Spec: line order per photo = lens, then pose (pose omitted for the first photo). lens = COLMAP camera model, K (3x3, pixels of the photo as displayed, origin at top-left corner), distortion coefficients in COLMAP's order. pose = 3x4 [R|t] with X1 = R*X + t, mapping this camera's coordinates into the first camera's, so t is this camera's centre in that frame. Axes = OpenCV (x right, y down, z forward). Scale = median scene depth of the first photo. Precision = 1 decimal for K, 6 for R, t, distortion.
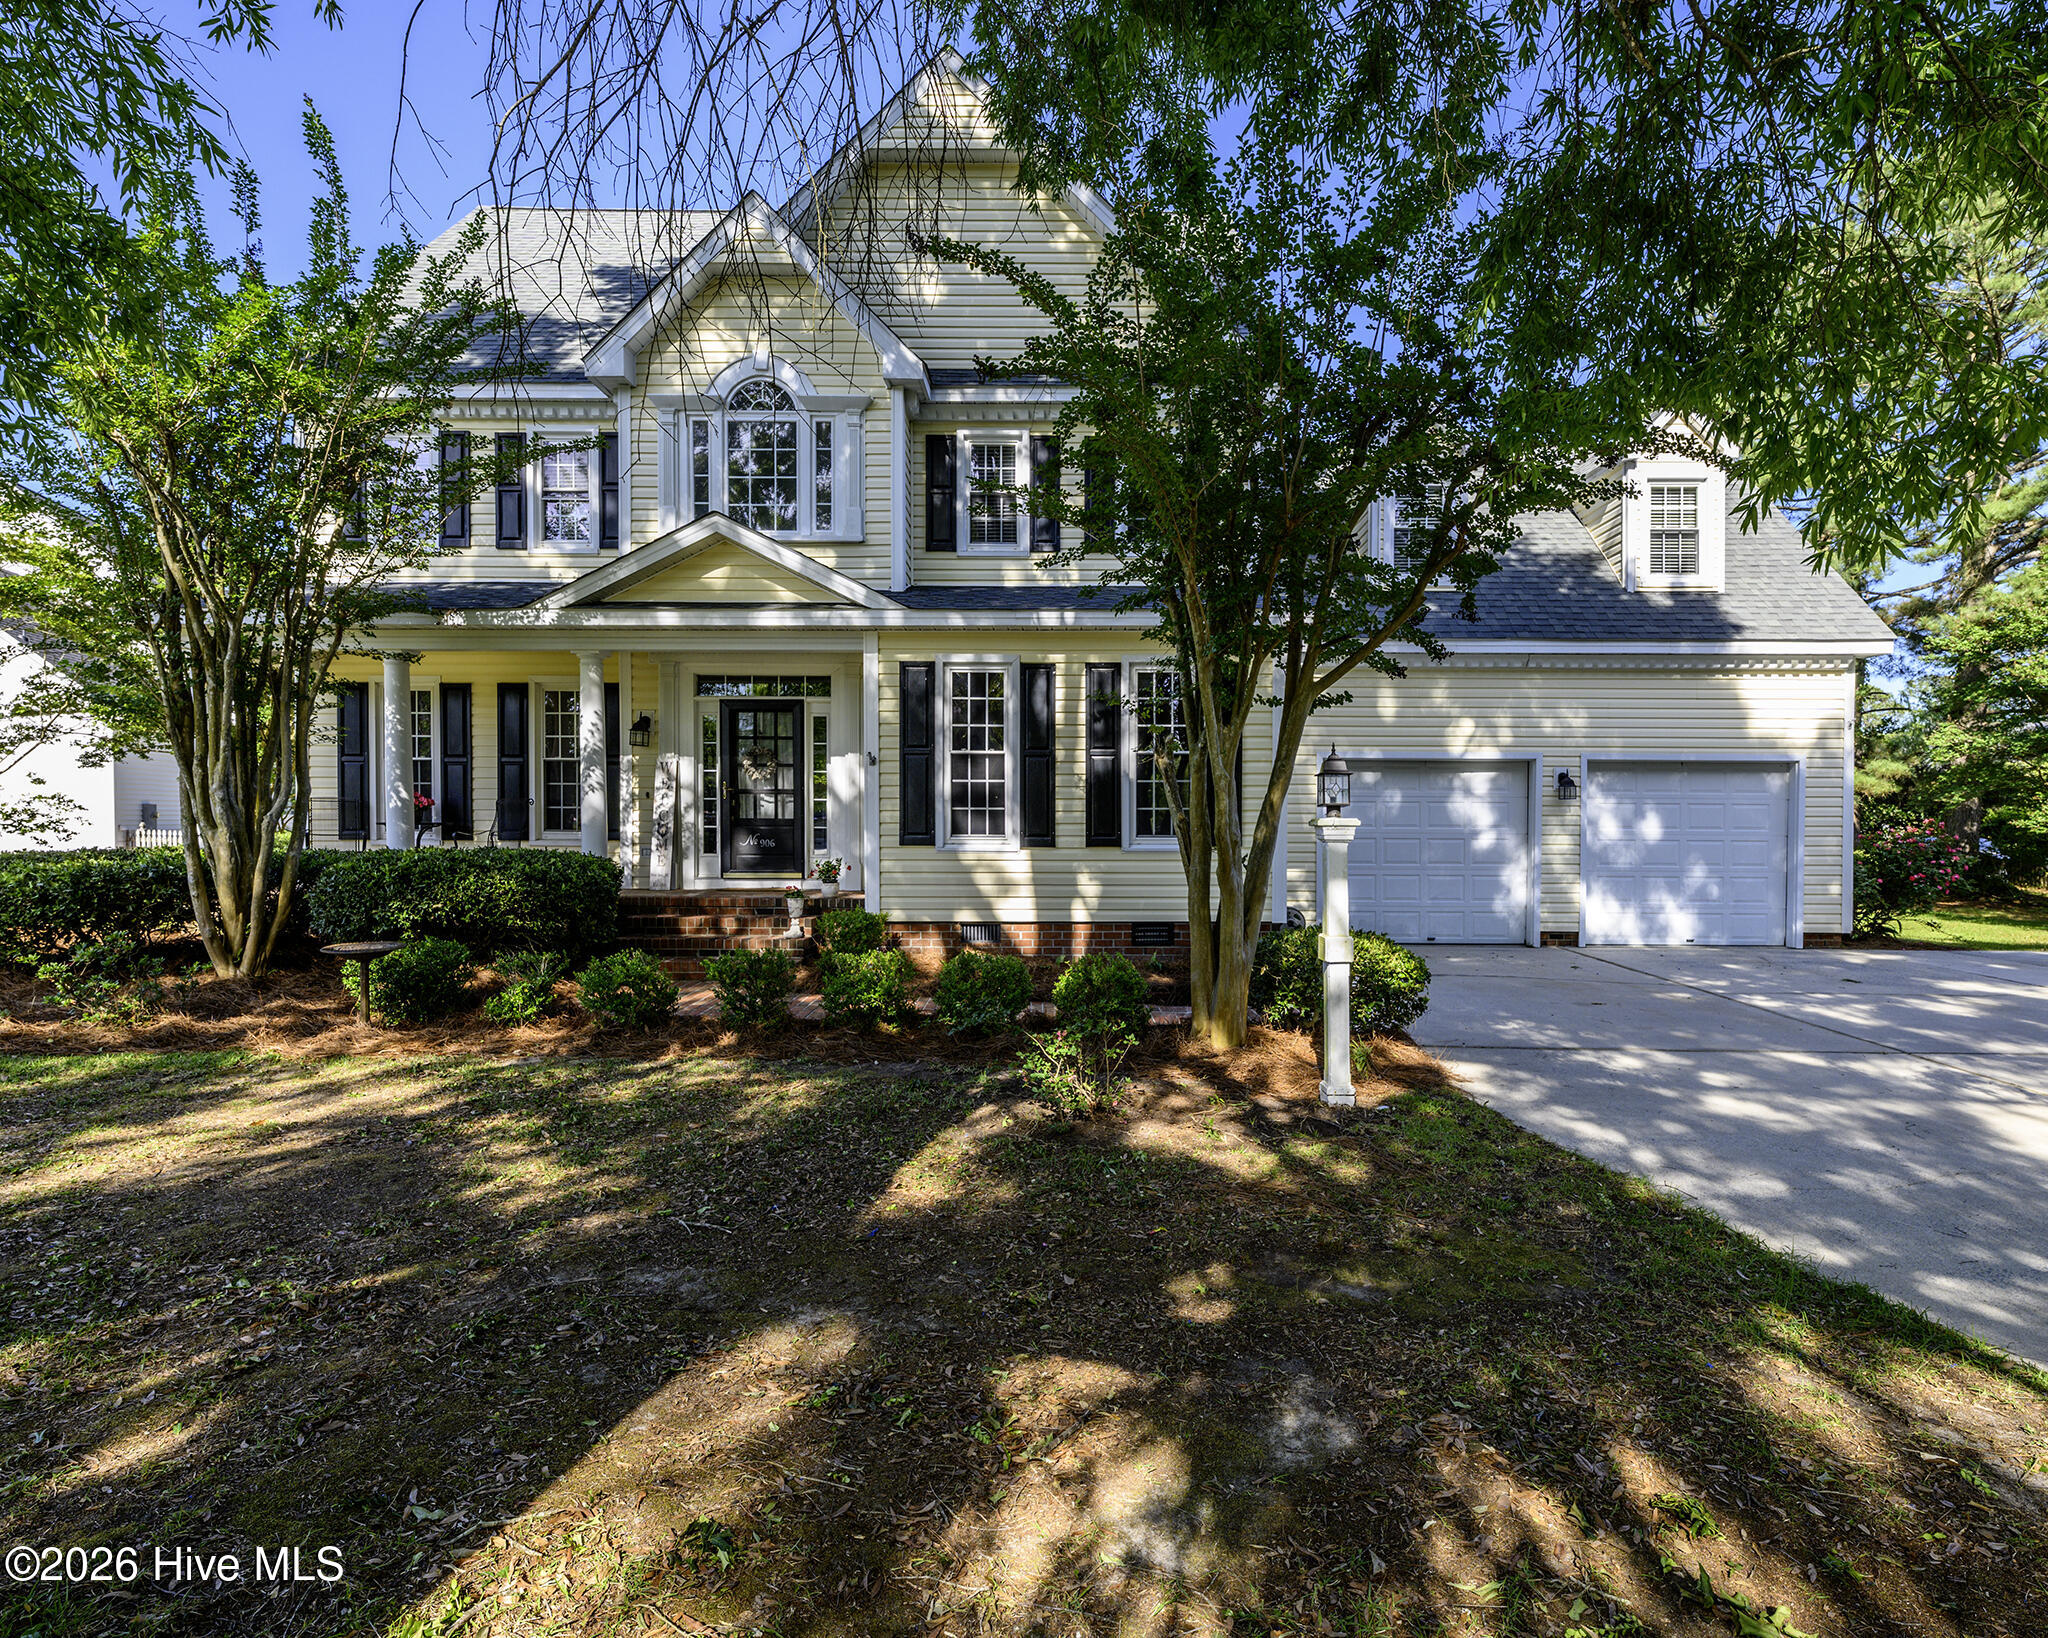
lens RADIAL K [[815.2, 0, 1024.0], [0, 815.2, 819.0], [0, 0, 1]] dist [0.000180, -0.000068]
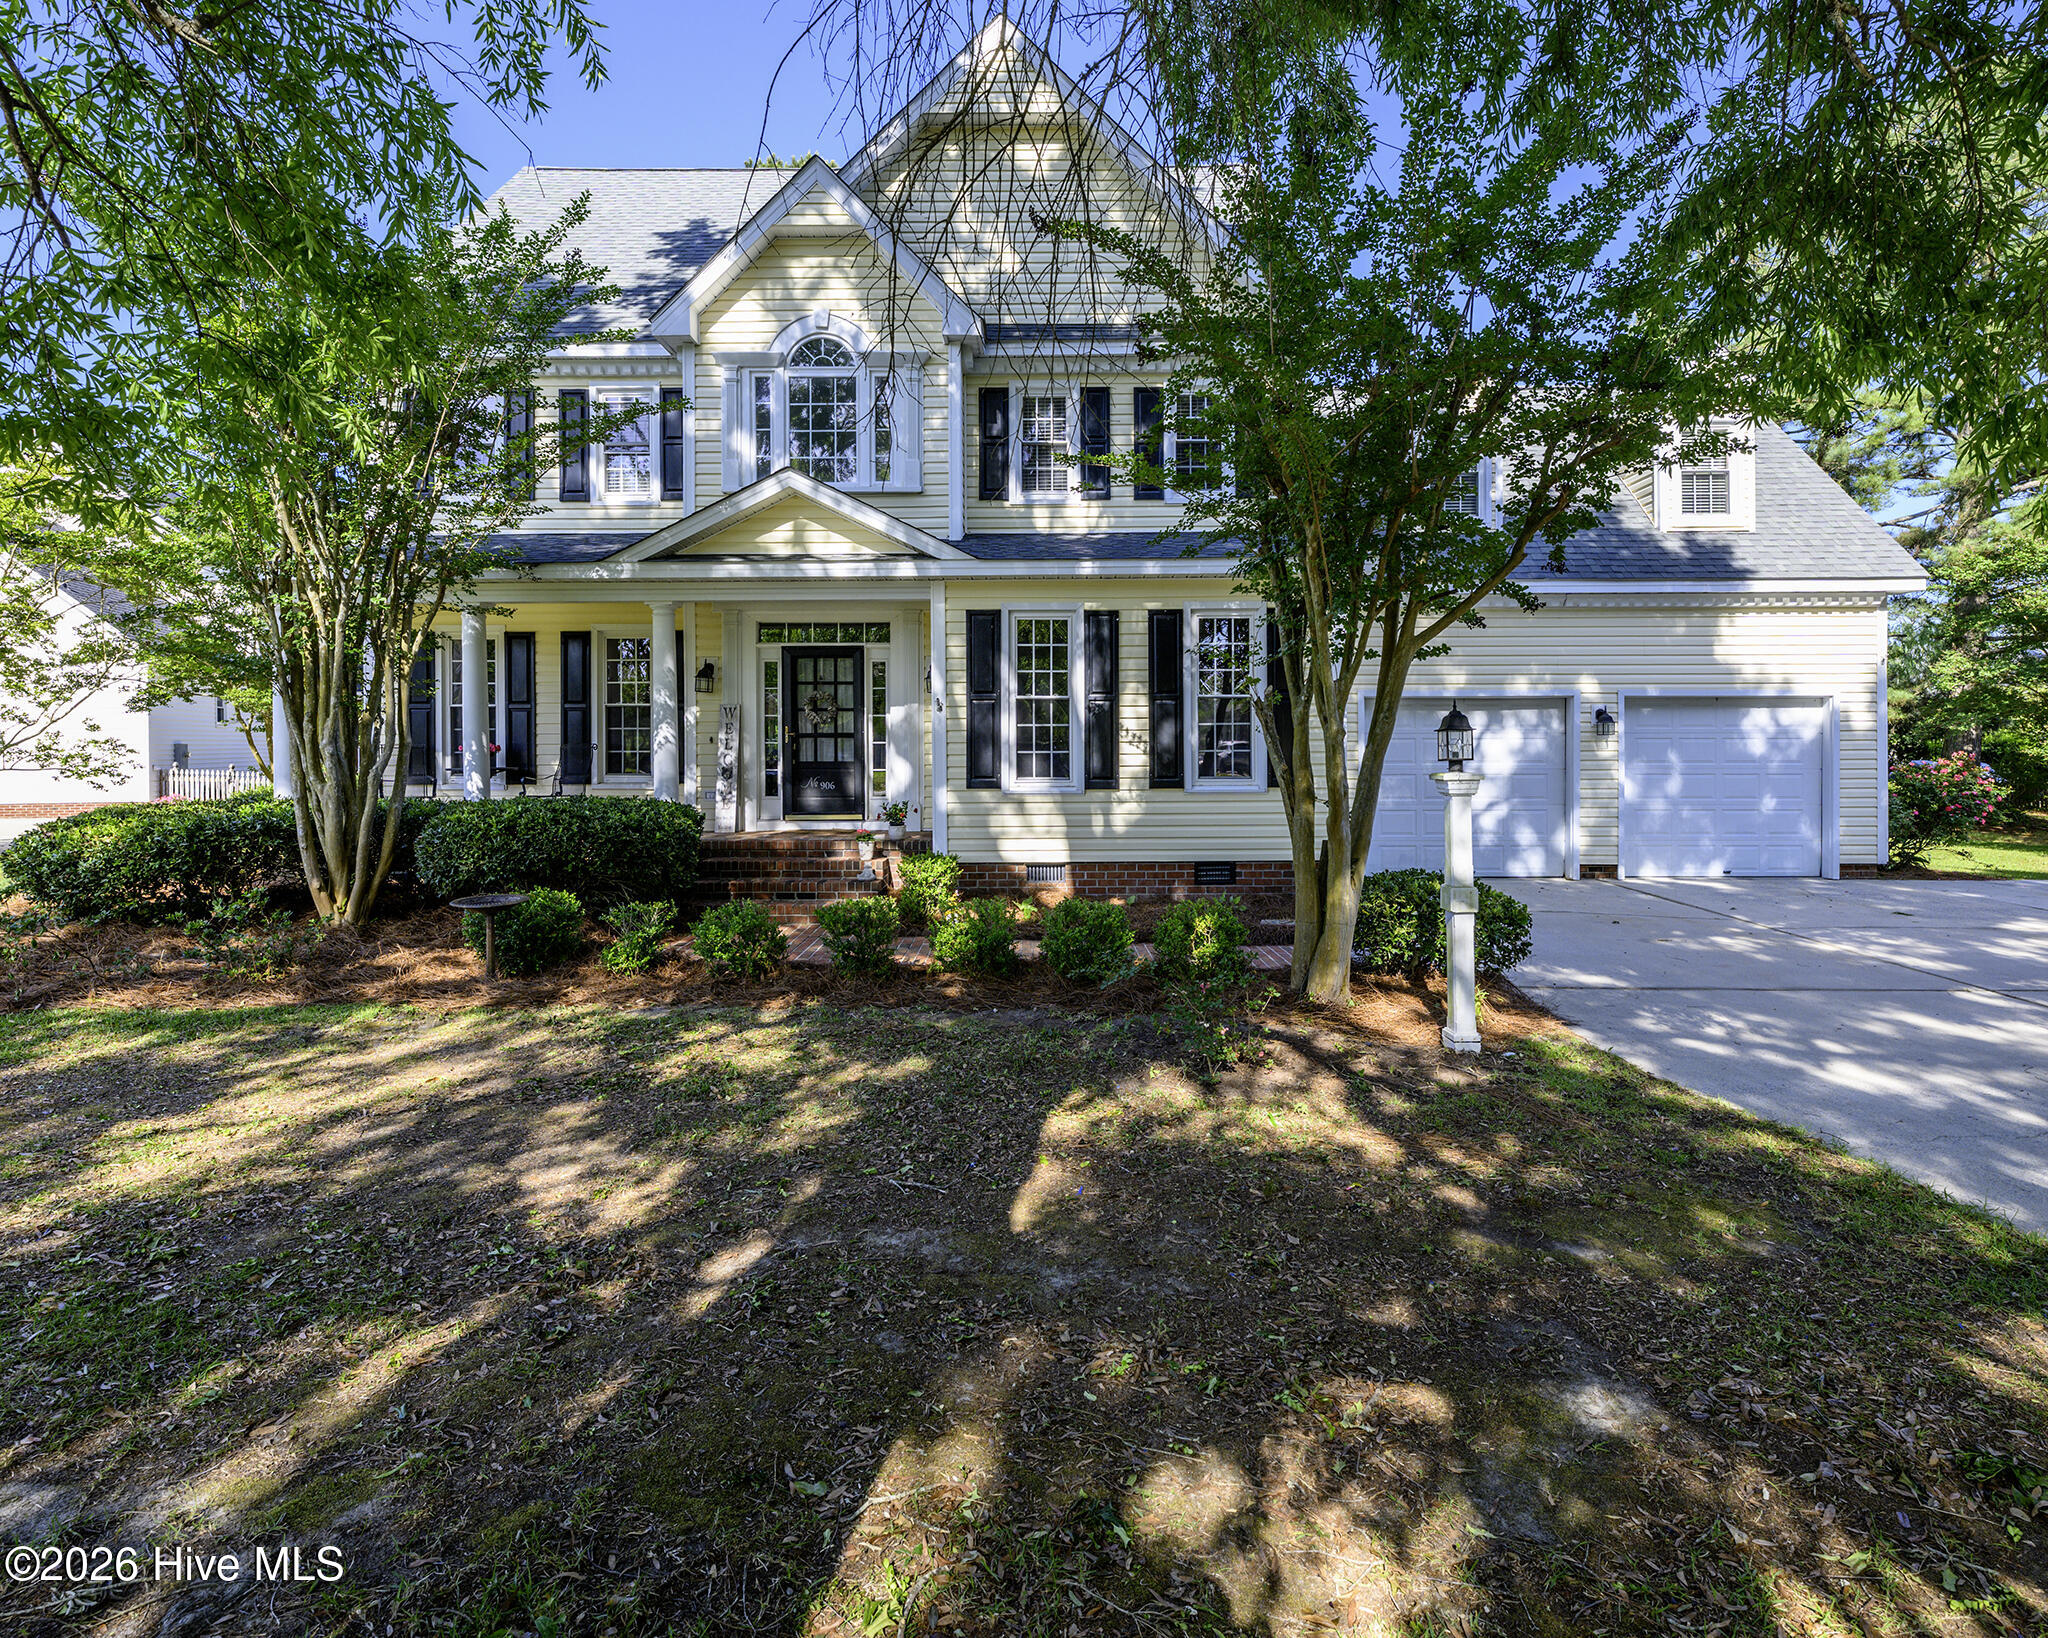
lens RADIAL K [[800.2, 0, 1017.2], [0, 800.2, 738.9], [0, 0, 1]] dist [0.000704, 0.000020]
pose [[0.999957, -0.008828, -0.002959, -0.074866], [0.008792, 0.999889, -0.011996, -0.015346], [0.003065, 0.011969, 0.999924, -0.005668]]
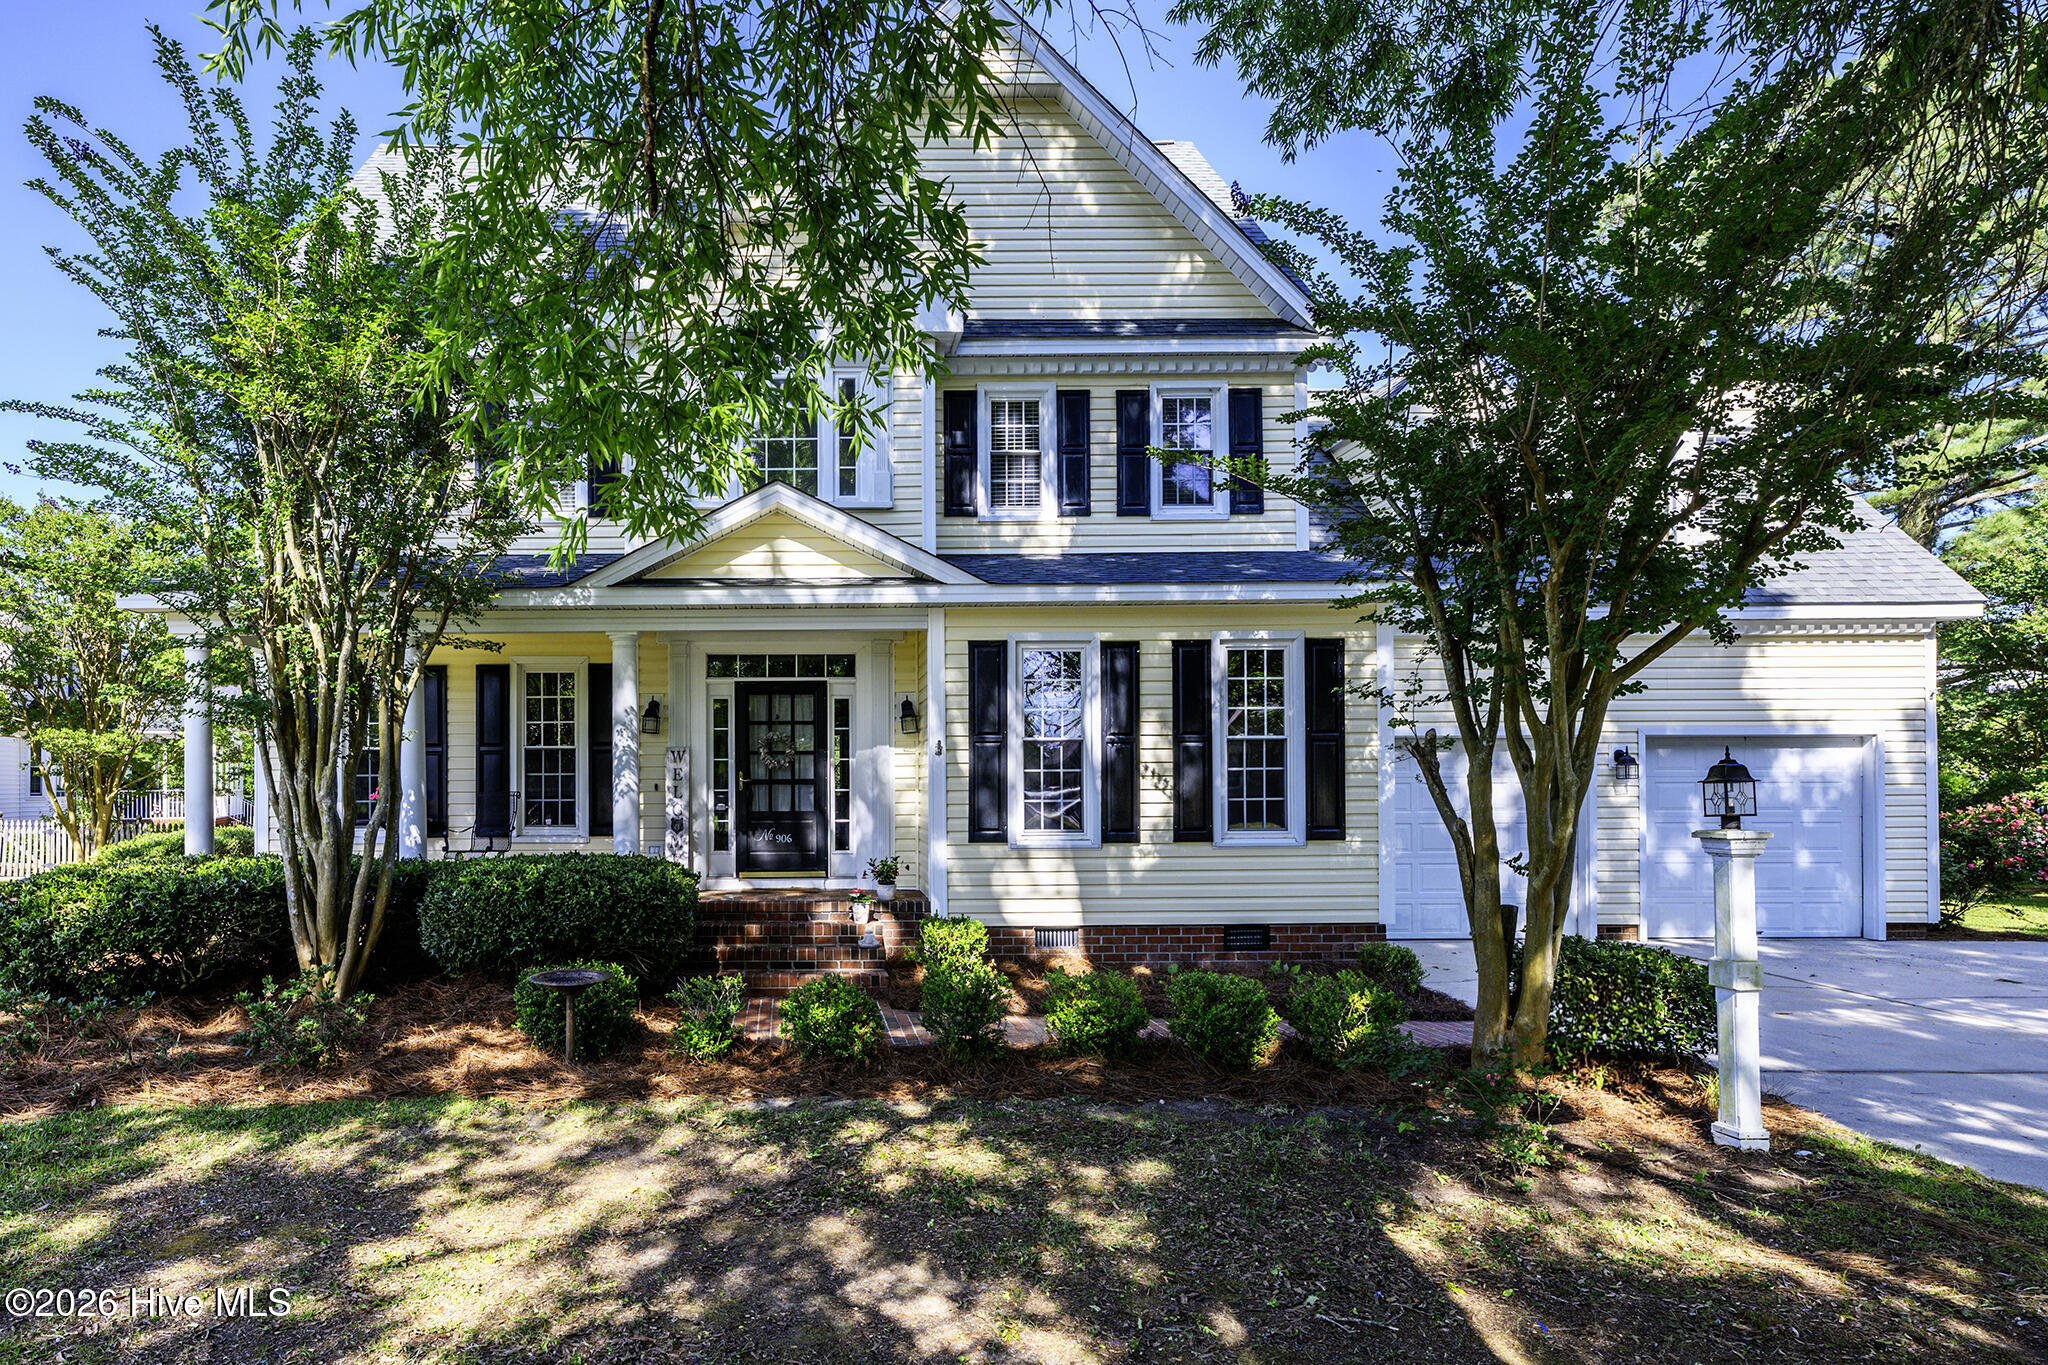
lens RADIAL K [[889.4, 0, 856.8], [0, 889.4, 779.5], [0, 0, 1]] dist [0.000290, -0.000249]
pose [[0.999941, -0.010862, -0.000748, -0.238244], [0.010850, 0.999834, -0.014626, -0.021470], [0.000906, 0.014617, 0.999893, 0.007547]]
